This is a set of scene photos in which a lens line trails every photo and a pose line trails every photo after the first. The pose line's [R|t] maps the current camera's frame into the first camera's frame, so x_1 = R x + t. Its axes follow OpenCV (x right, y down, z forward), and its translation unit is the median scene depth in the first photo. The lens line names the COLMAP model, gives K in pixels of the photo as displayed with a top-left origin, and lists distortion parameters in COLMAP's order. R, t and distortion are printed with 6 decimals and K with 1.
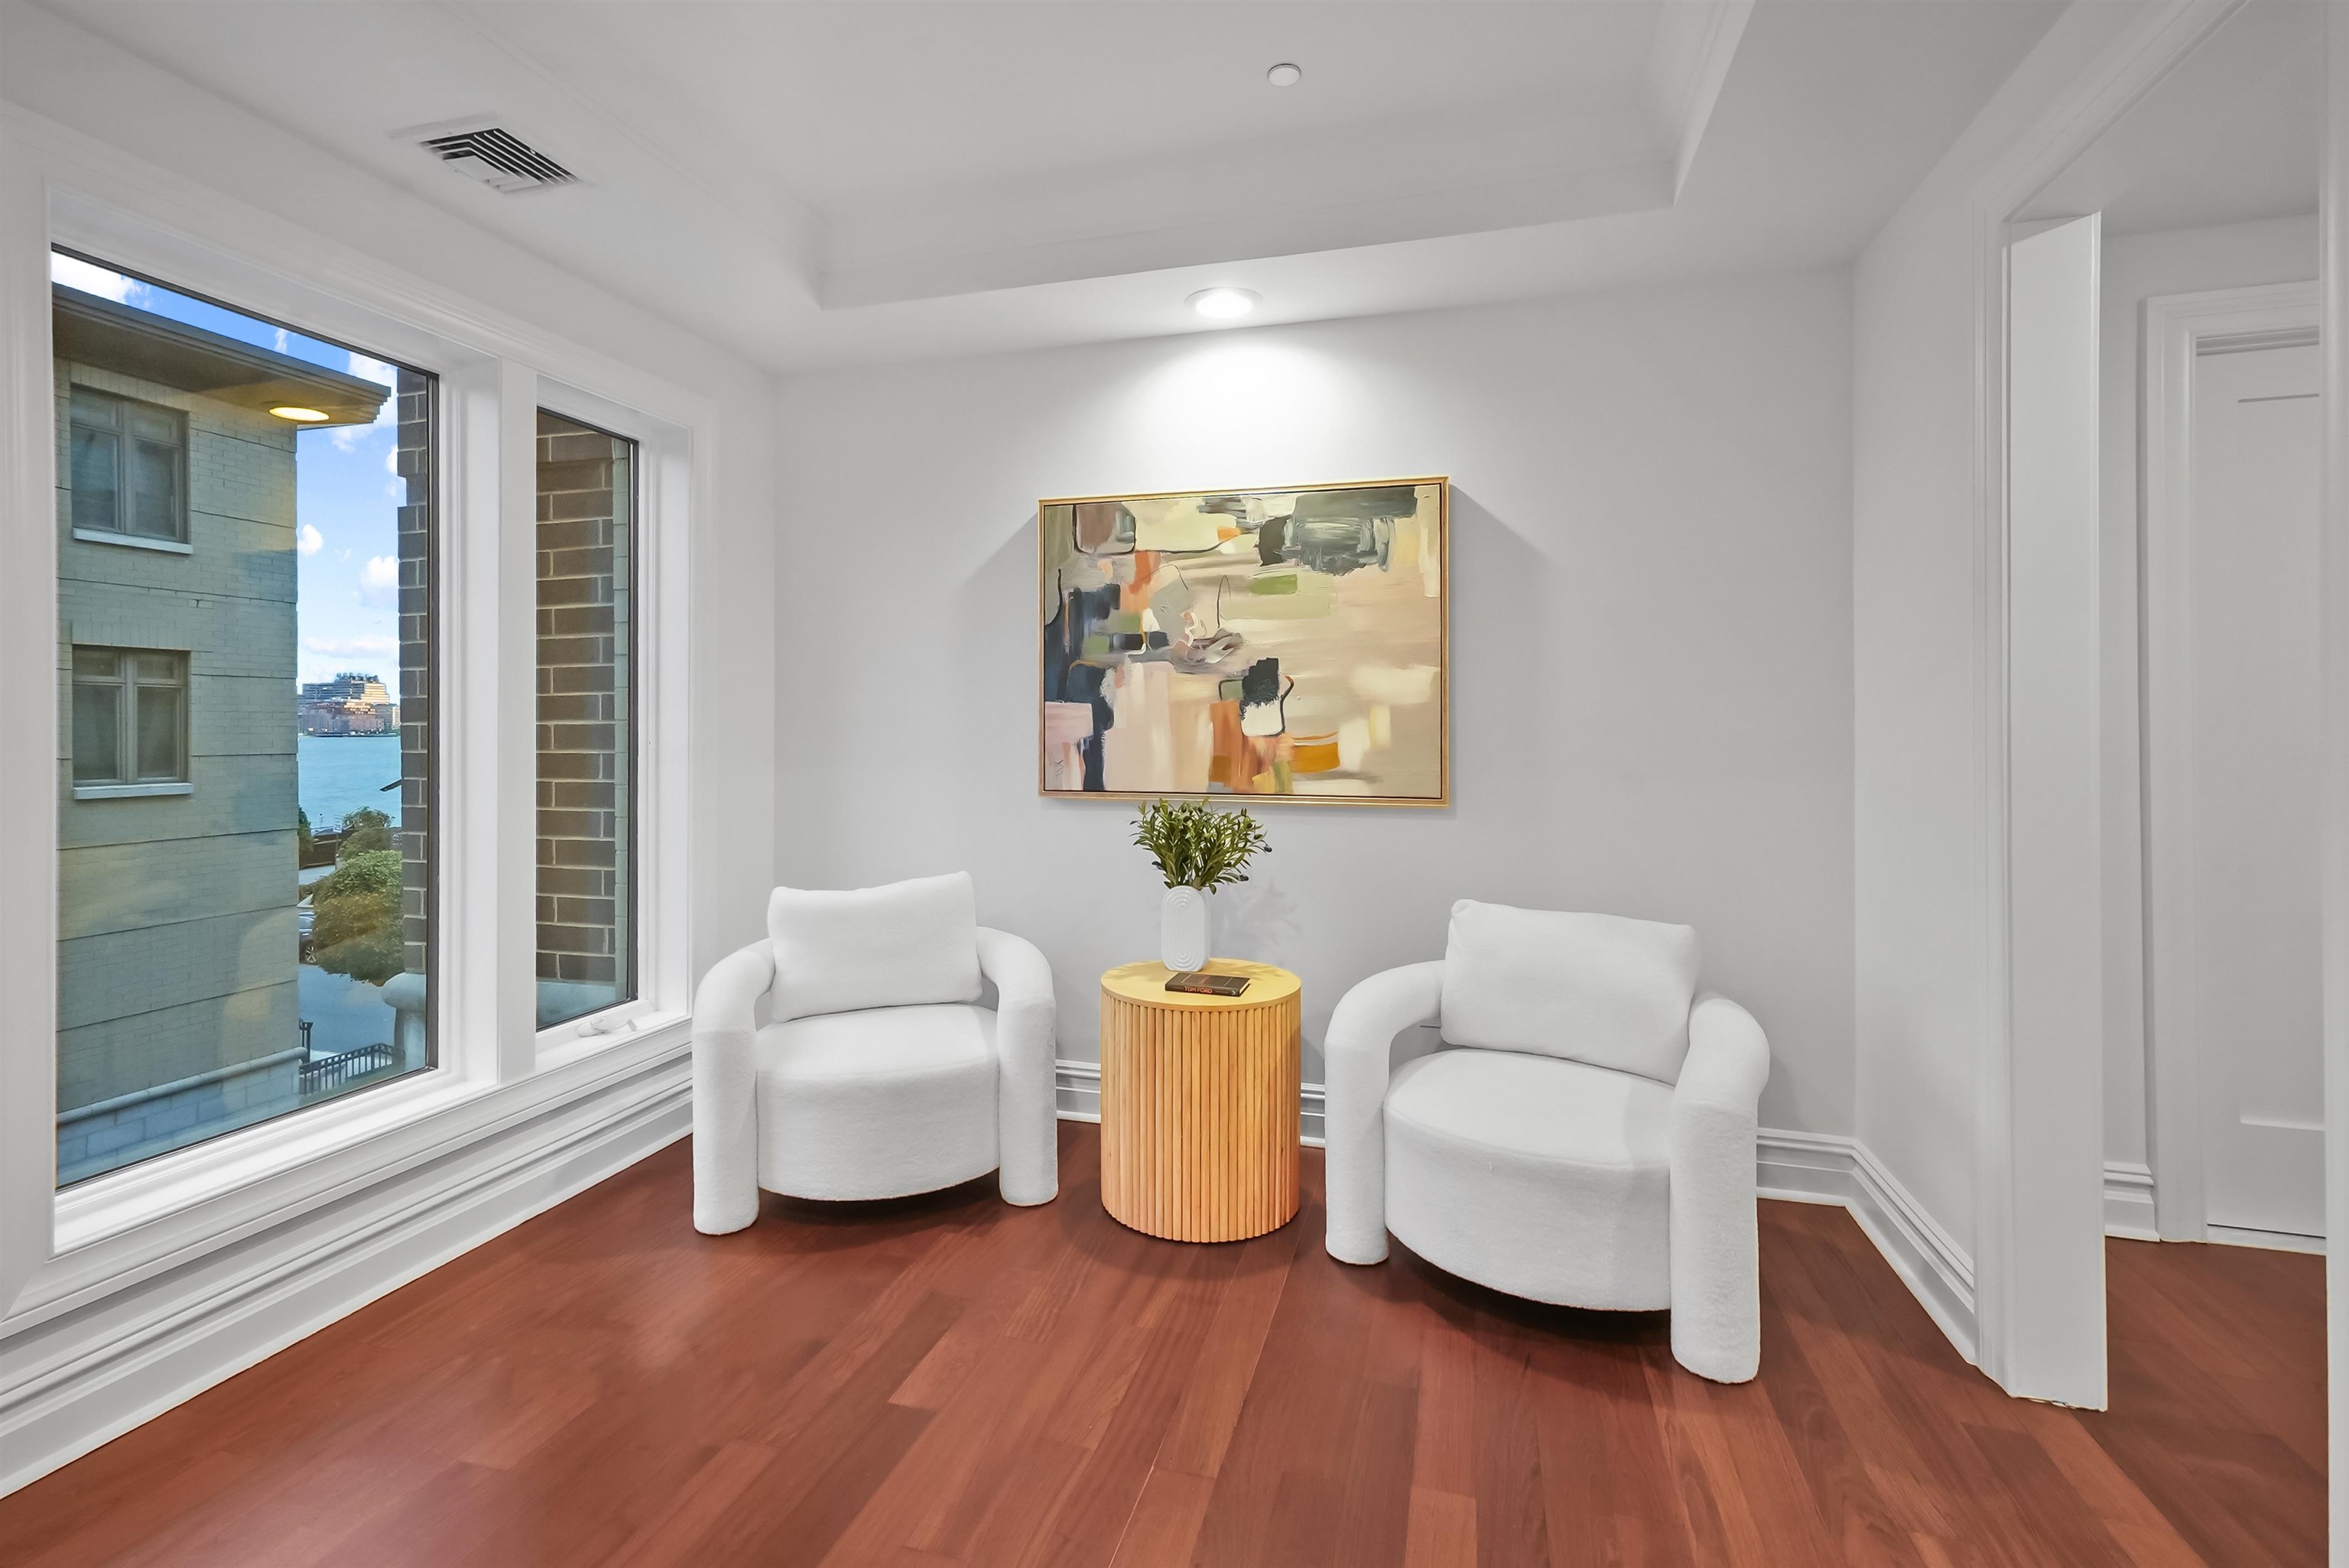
lens RADIAL K [[1088.3, 0, 1154.6], [0, 1088.3, 737.2], [0, 0, 1]] dist [0.003777, 0.001587]
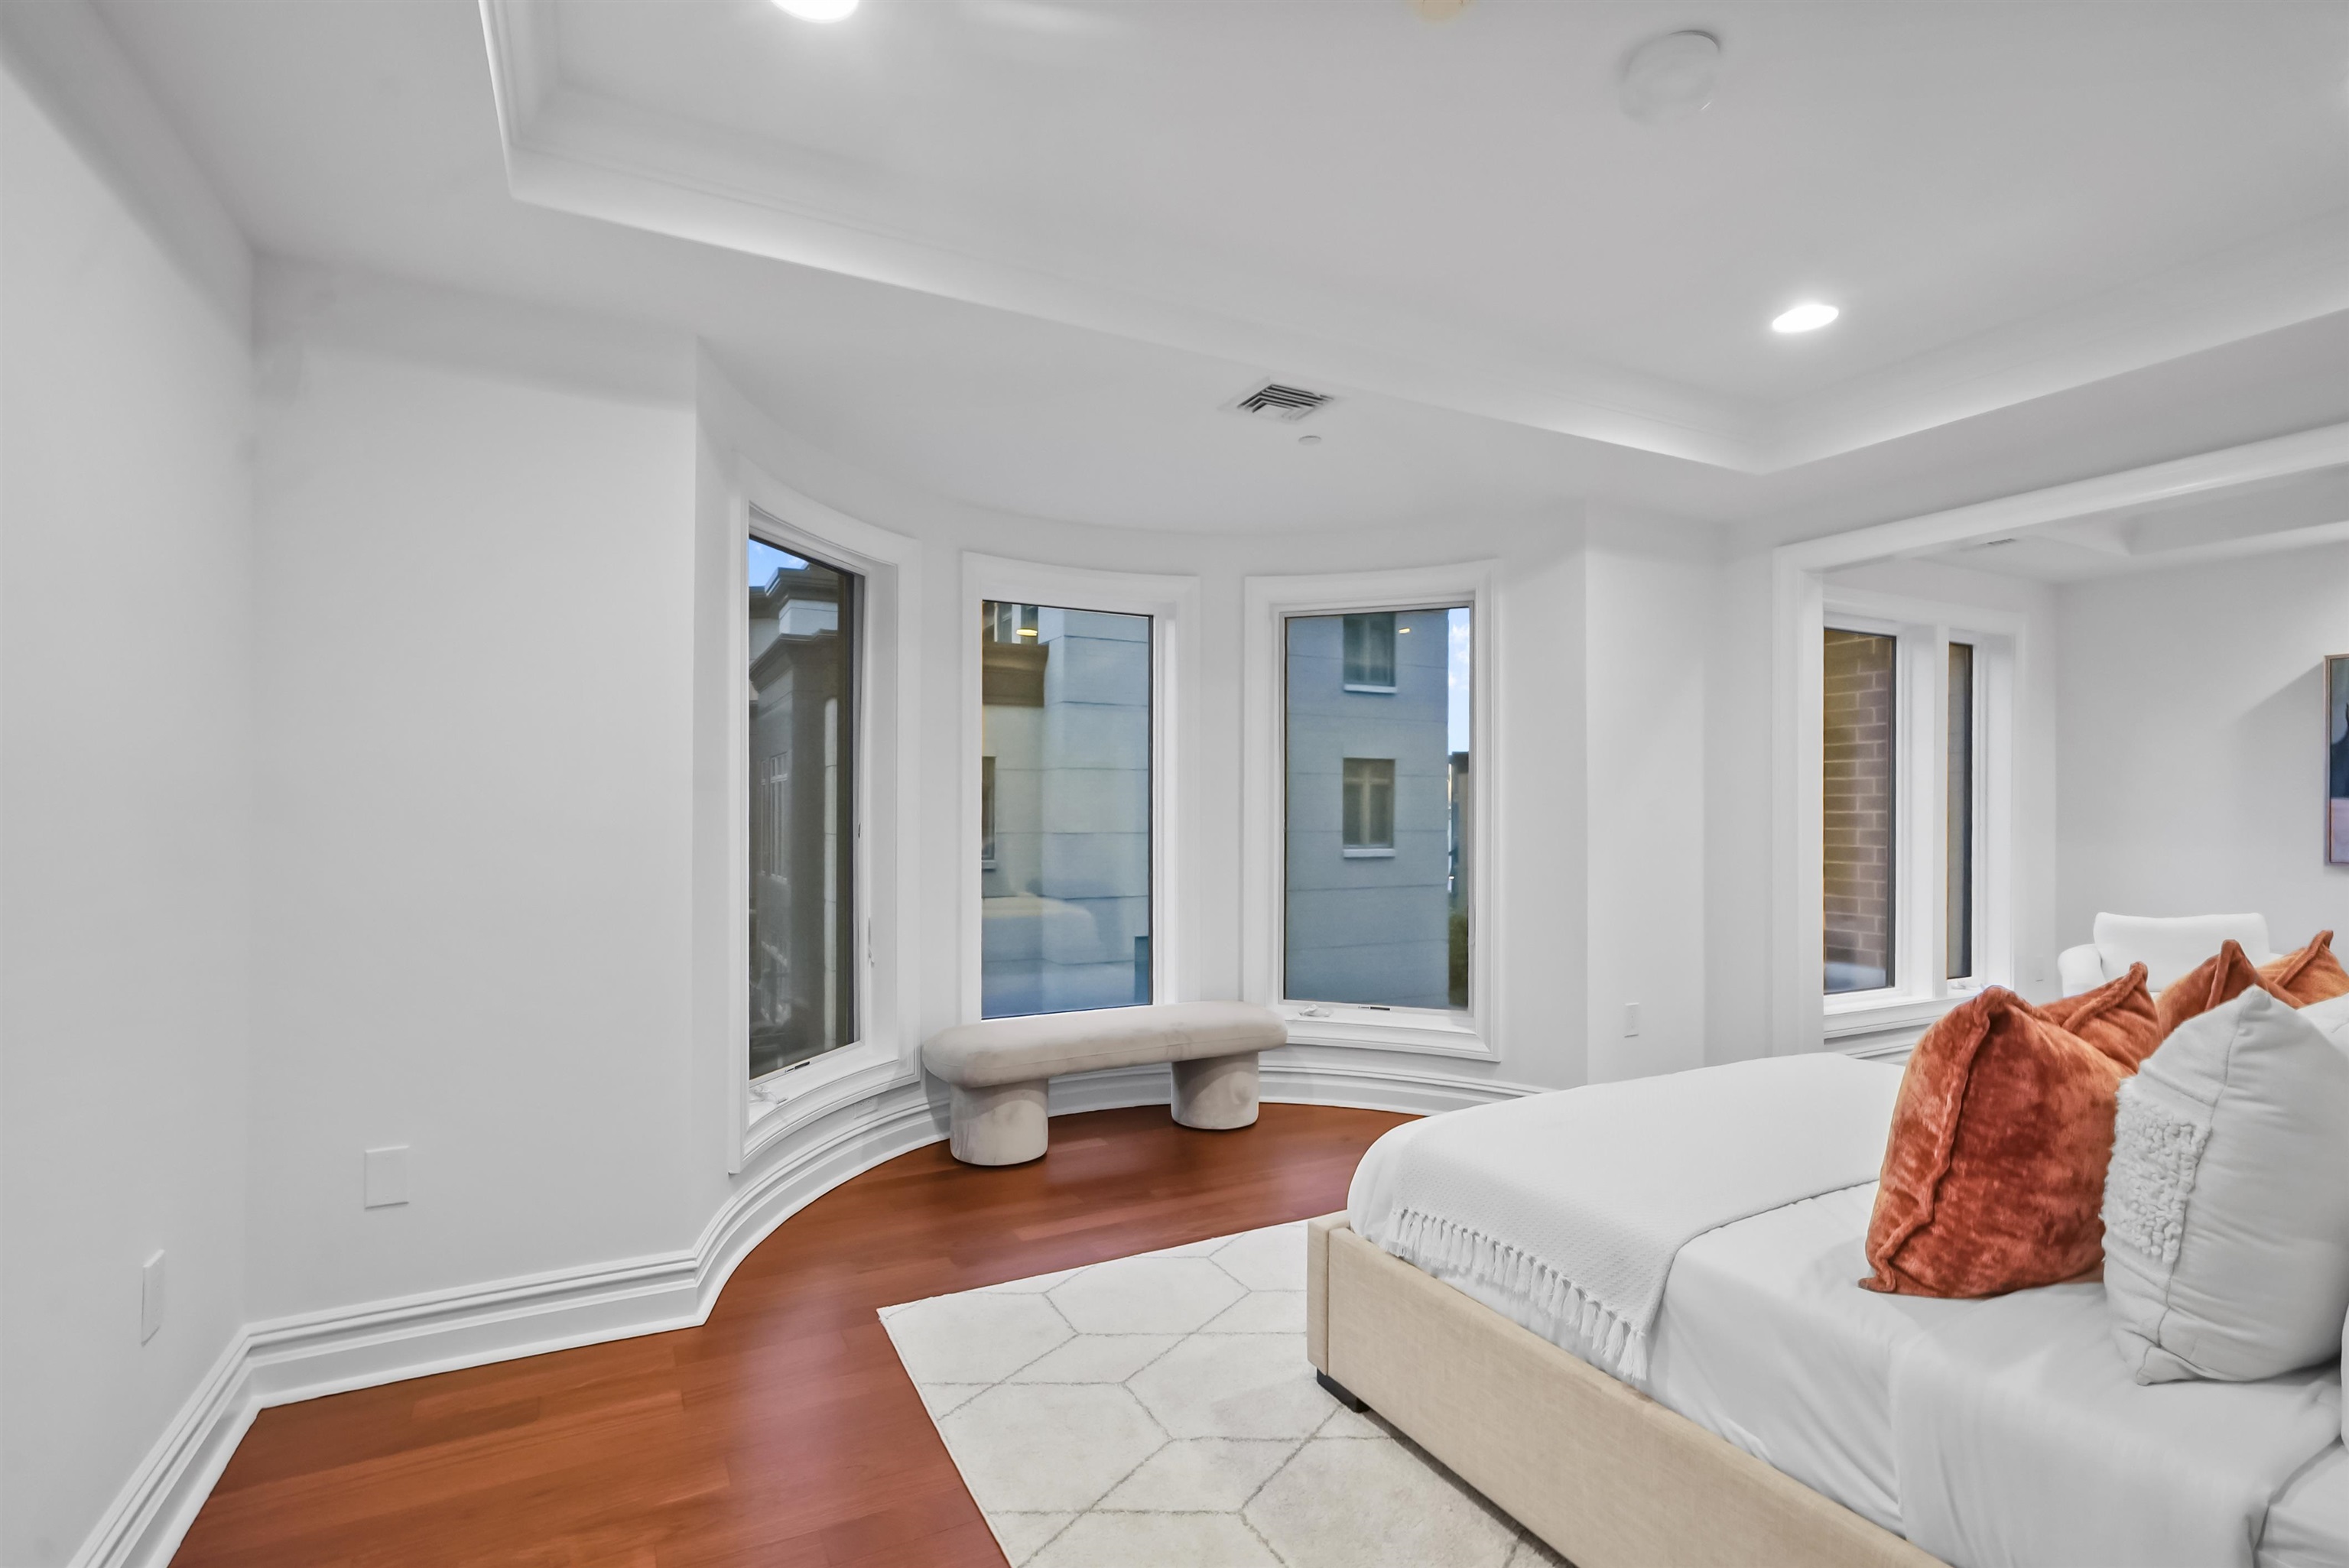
lens RADIAL K [[1088.3, 0, 1153.3], [0, 1088.3, 844.9], [0, 0, 1]] dist [0.003777, 0.001587]
pose [[0.675295, 0.022040, -0.737218, -0.017948], [-0.003565, 0.999639, 0.026620, -0.001430], [0.737539, -0.015348, 0.675130, -0.233486]]
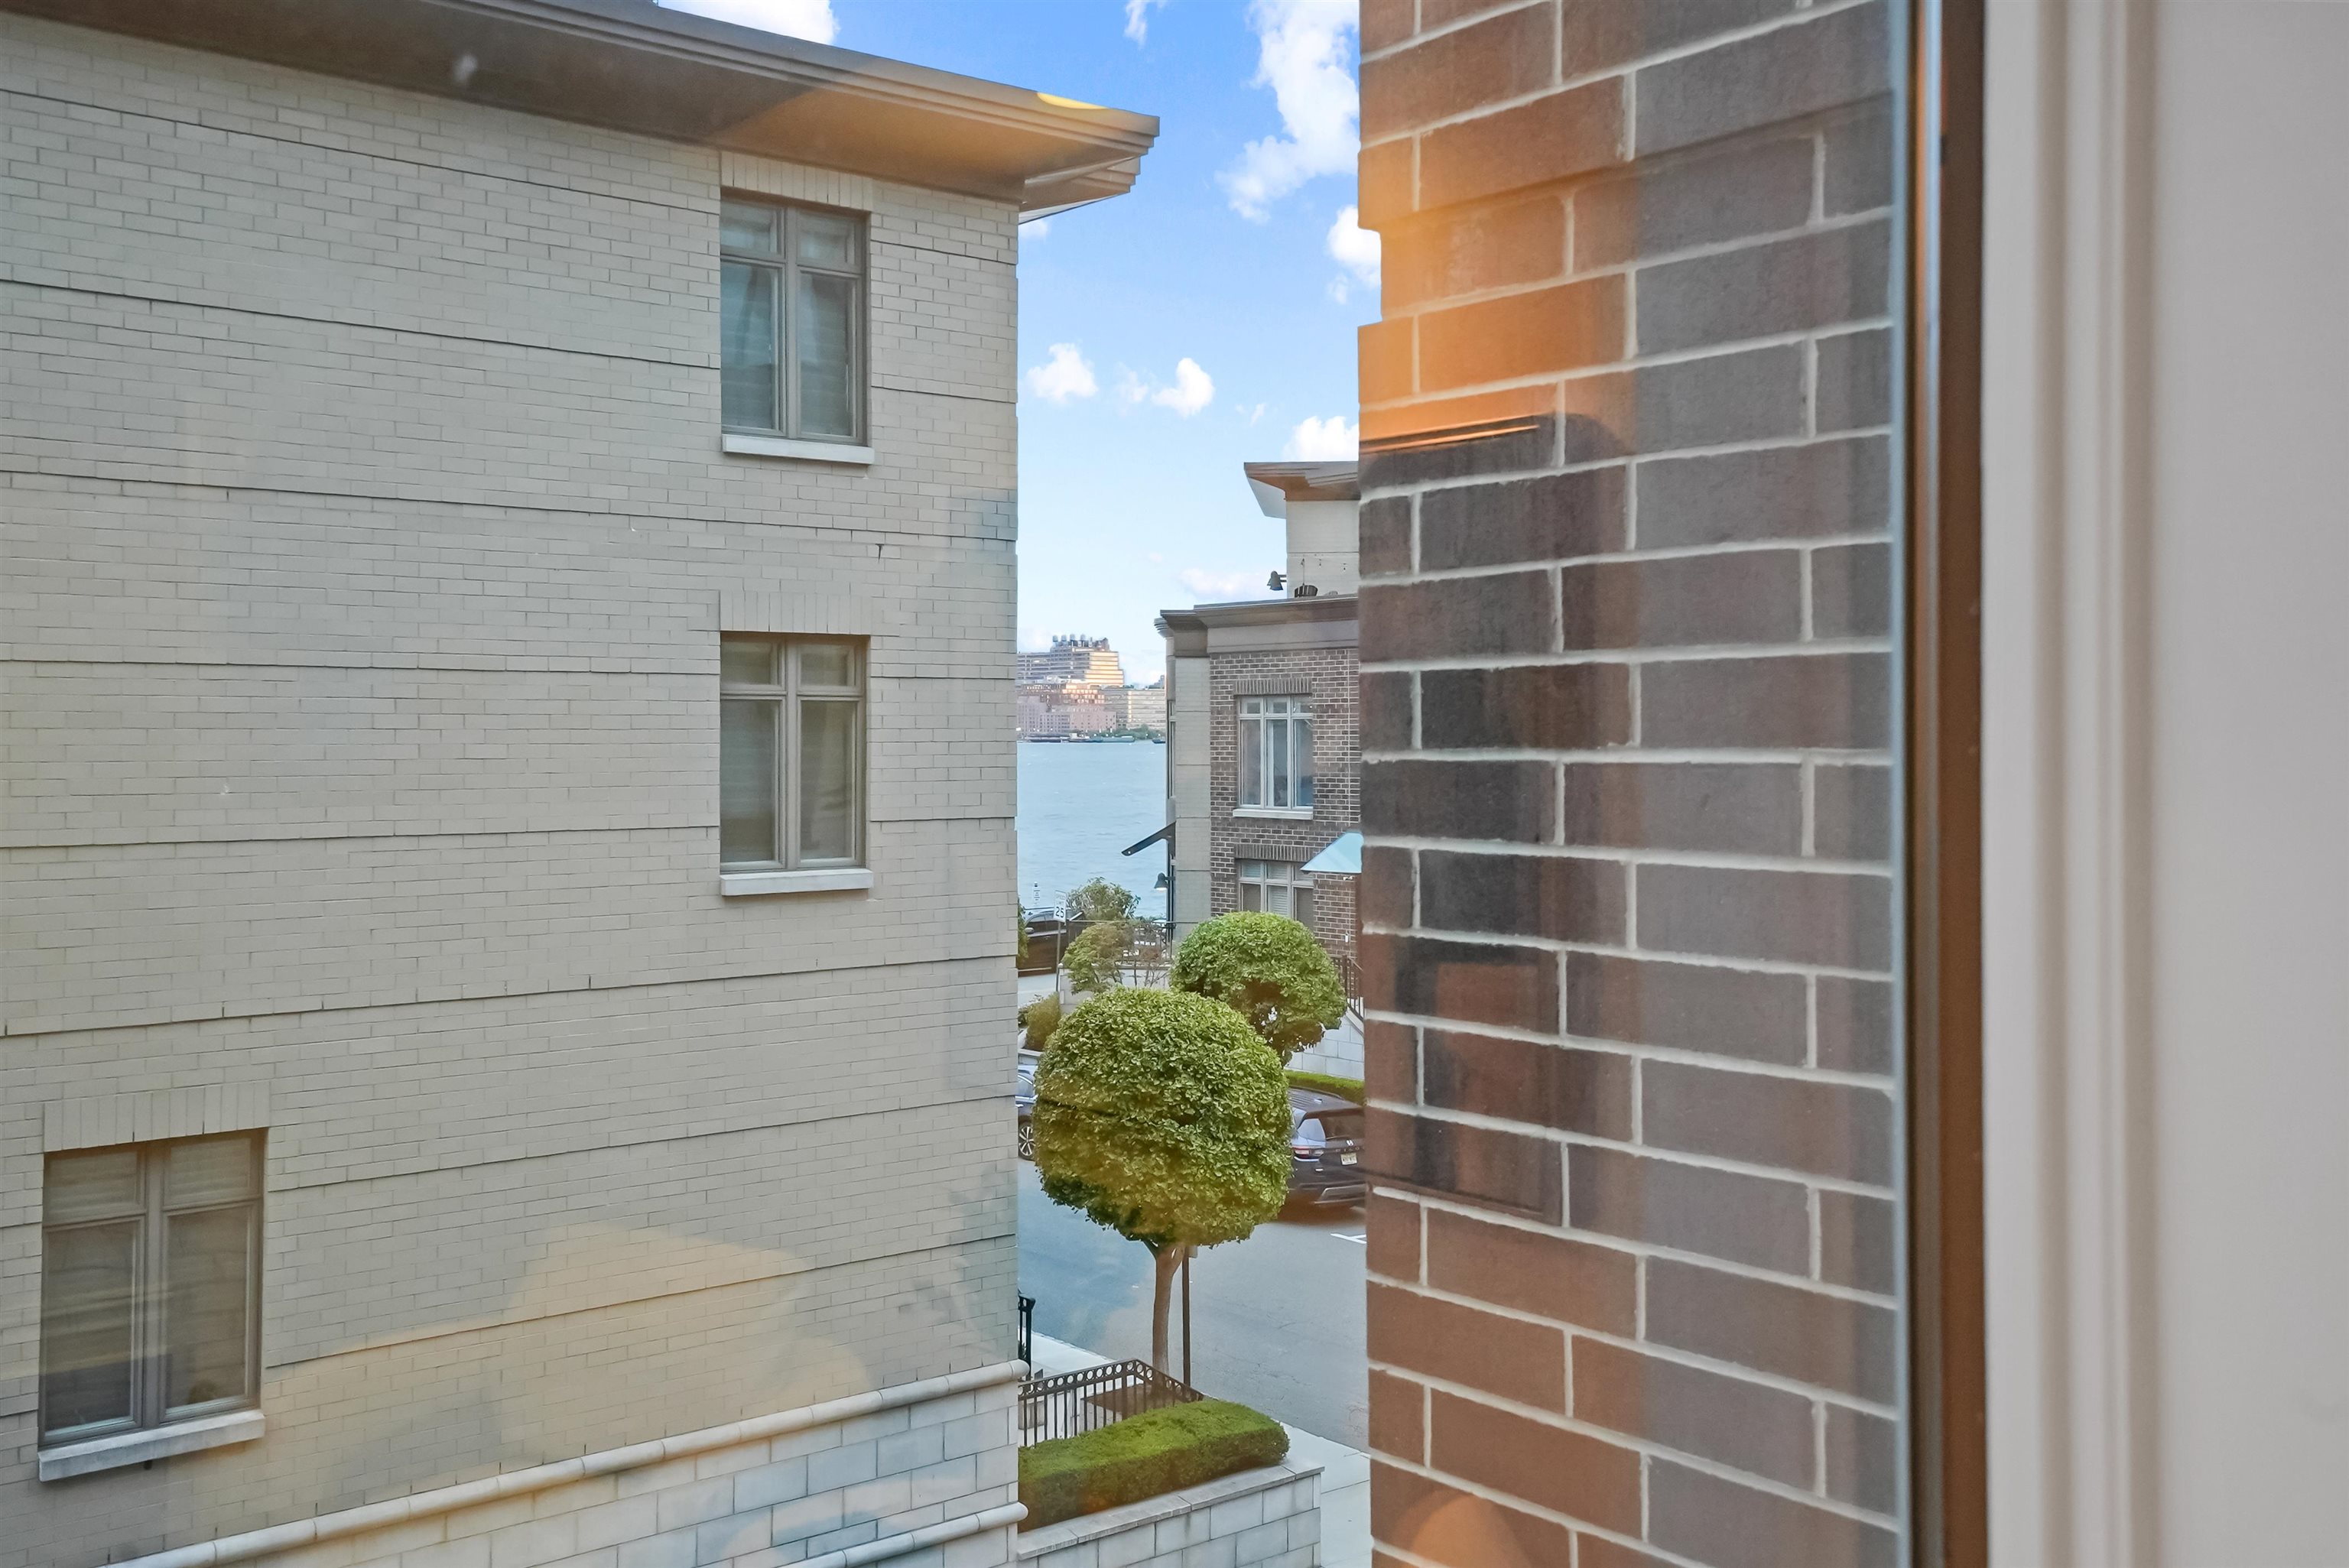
lens RADIAL K [[2259.7, 0, 1172.6], [0, 2259.7, 771.5], [0, 0, 1]] dist [0.019945, 0.000000]
pose [[0.830922, 0.011653, -0.556267, -0.100384], [-0.005532, 0.999904, 0.012684, -0.024184], [0.556361, -0.007462, 0.830907, 0.113711]]
